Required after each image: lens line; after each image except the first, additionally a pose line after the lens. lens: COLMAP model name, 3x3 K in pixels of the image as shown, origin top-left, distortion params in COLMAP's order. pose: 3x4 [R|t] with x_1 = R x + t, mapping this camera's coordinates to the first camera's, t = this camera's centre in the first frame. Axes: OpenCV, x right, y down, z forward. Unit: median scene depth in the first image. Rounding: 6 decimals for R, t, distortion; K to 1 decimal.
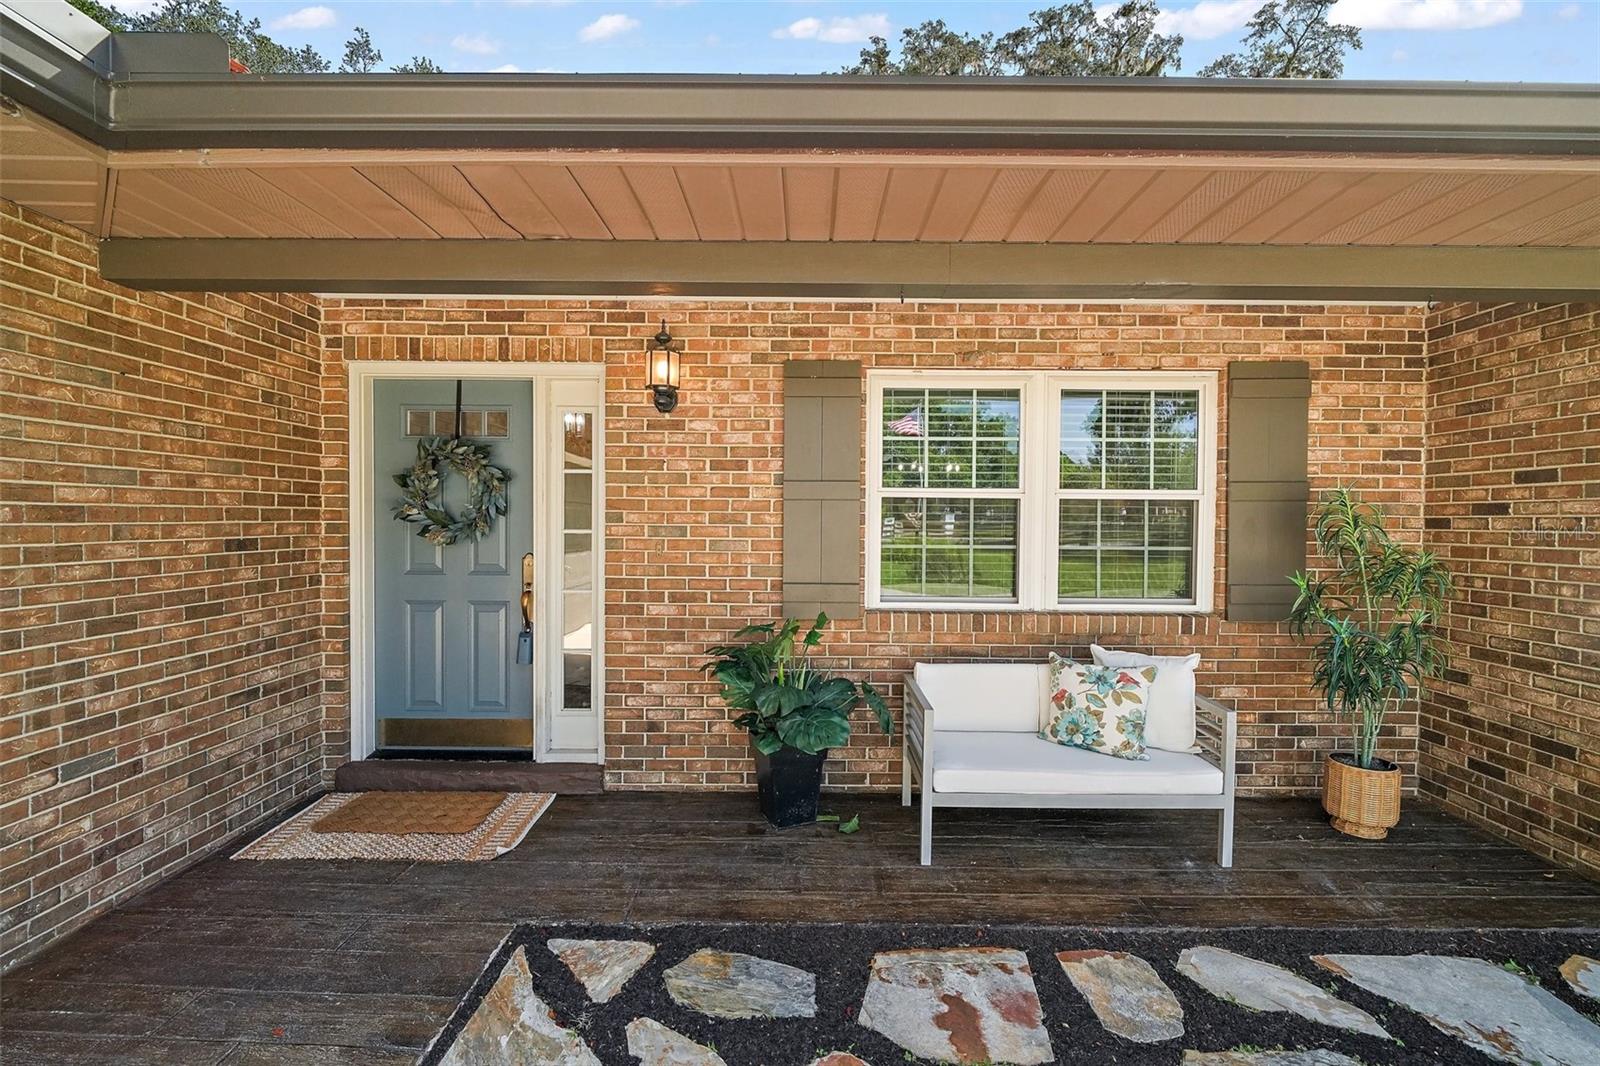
lens RADIAL K [[760.1, 0, 800.0], [0, 760.1, 533.0], [0, 0, 1]] dist [-0.002986, -0.000169]
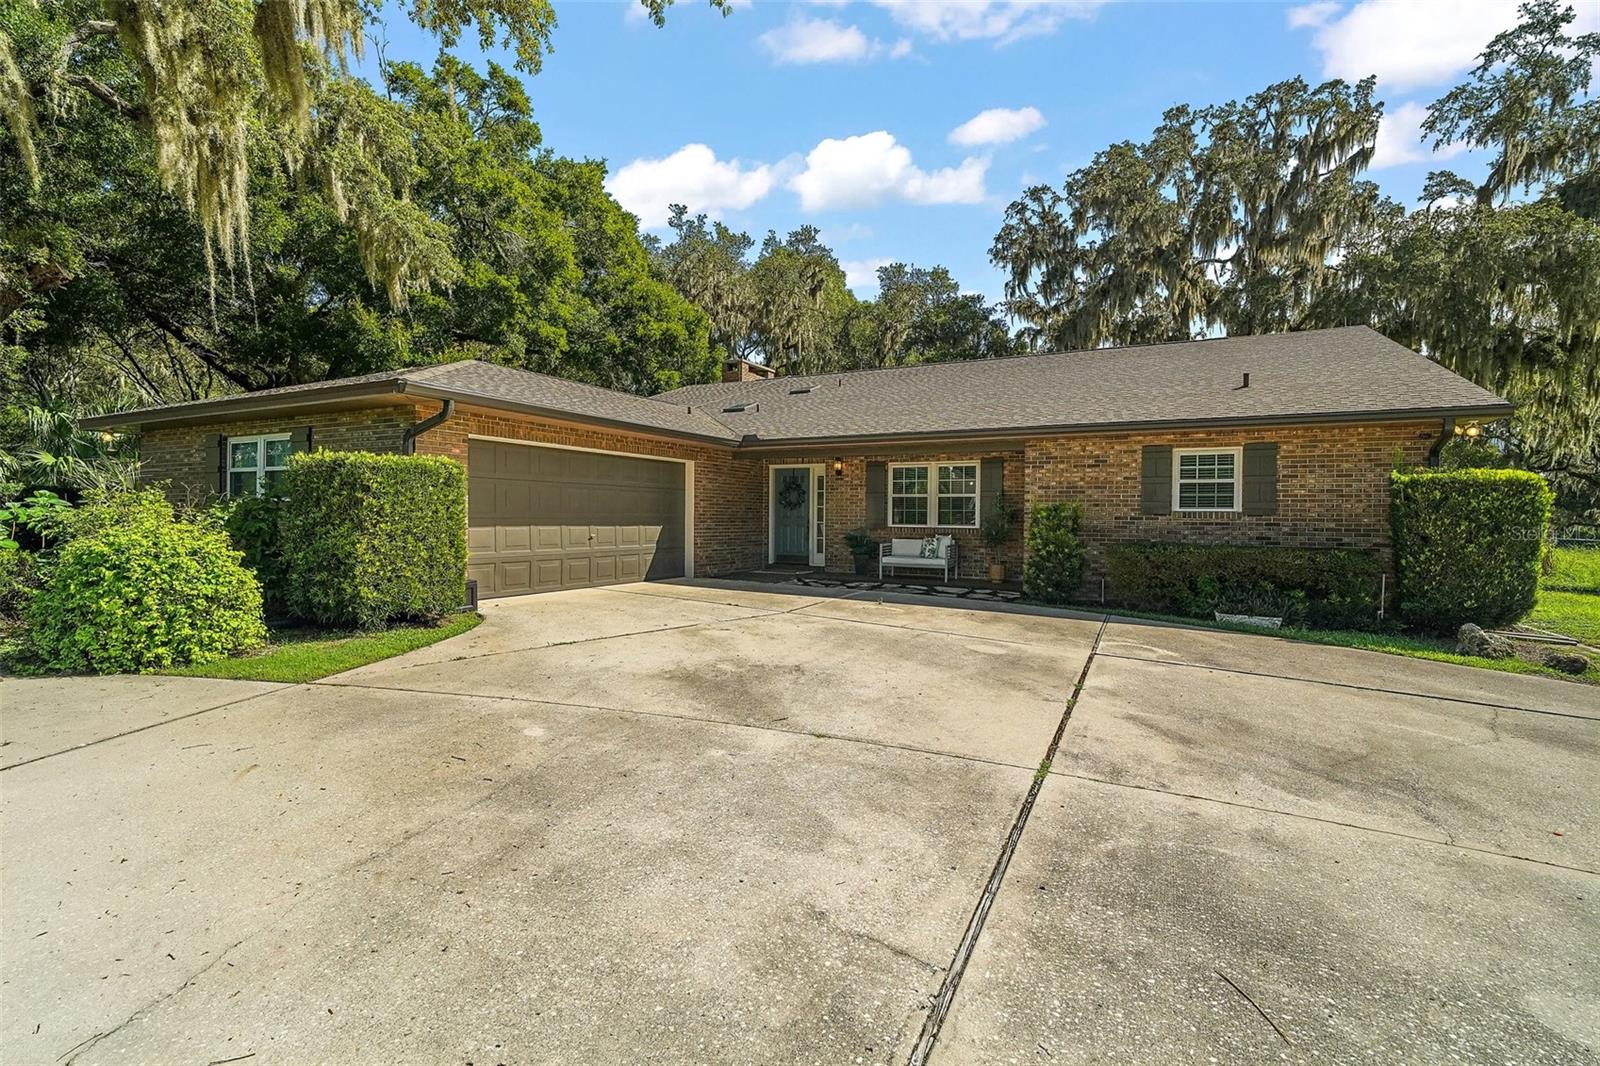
lens RADIAL K [[726.3, 0, 800.0], [0, 726.3, 533.0], [0, 0, 1]] dist [-0.000083, -0.000706]
pose [[0.887808, 0.011055, -0.460082, 1.360905], [-0.009804, 0.999939, 0.005109, 0.118572], [0.460110, -0.000026, 0.887862, -2.406278]]
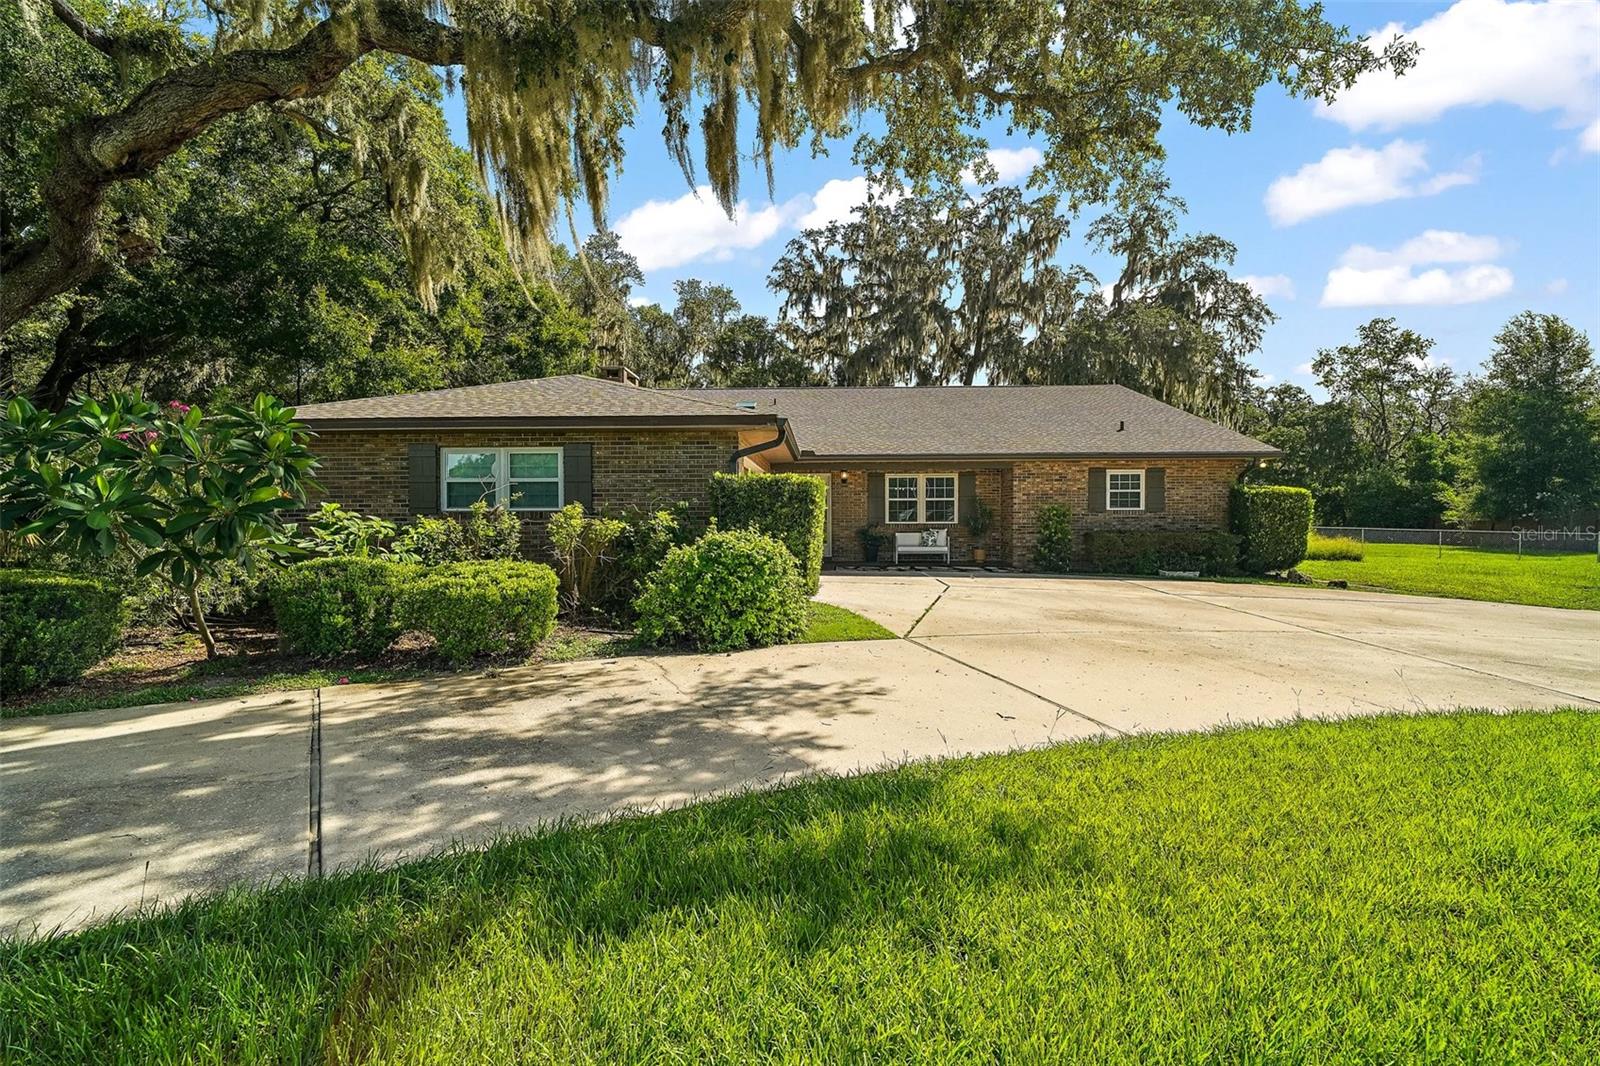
lens RADIAL K [[728.2, 0, 798.1], [0, 728.2, 516.5], [0, 0, 1]] dist [-0.002613, -0.000230]
pose [[0.998638, -0.010717, -0.051054, -0.235977], [0.009939, 0.999831, -0.015462, 0.122113], [0.051211, 0.014934, 0.998576, -3.683577]]
